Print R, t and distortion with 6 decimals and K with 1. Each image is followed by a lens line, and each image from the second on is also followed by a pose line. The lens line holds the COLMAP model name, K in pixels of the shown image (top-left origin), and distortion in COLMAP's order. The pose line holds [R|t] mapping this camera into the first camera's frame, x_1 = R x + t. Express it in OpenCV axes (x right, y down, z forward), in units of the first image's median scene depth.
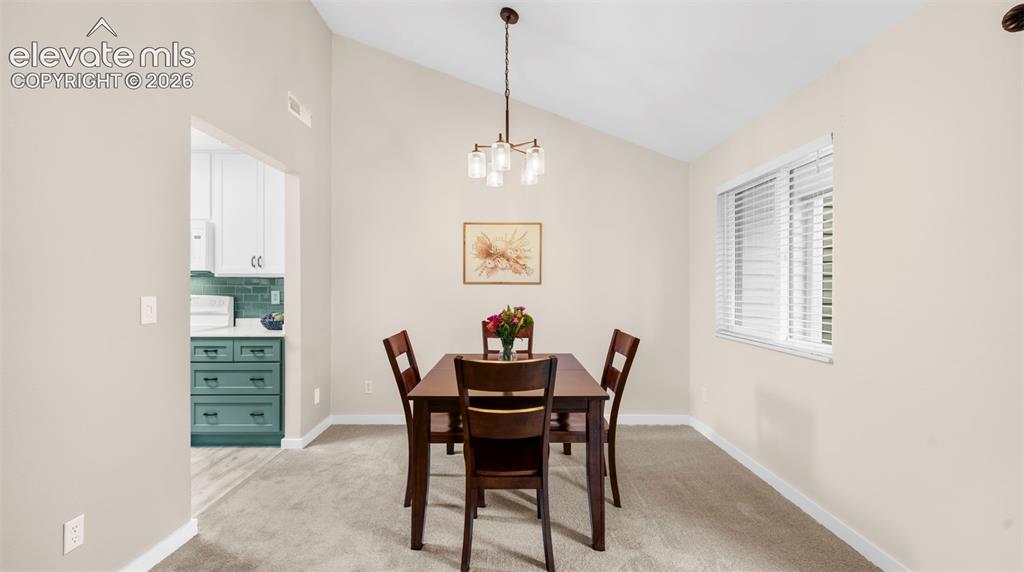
lens RADIAL K [[417.8, 0, 506.6], [0, 417.8, 286.9], [0, 0, 1]] dist [0.001068, -0.000404]
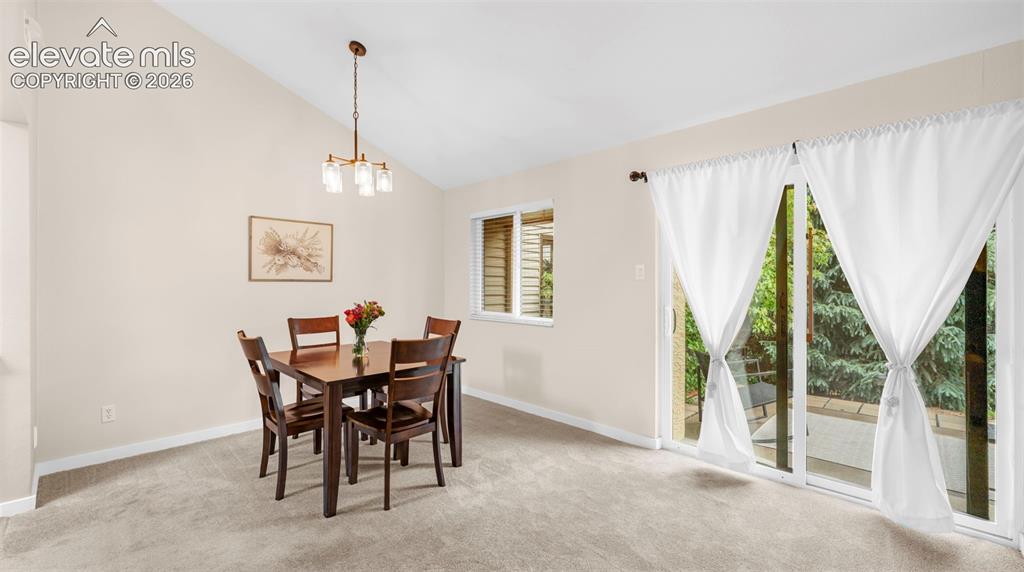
lens RADIAL K [[413.3, 0, 511.2], [0, 413.3, 285.0], [0, 0, 1]] dist [0.000449, -0.000237]
pose [[0.703763, -0.002775, 0.710429, -0.398420], [-0.000794, 0.999989, 0.004693, -0.003582], [-0.710434, -0.003867, 0.703753, -0.080736]]
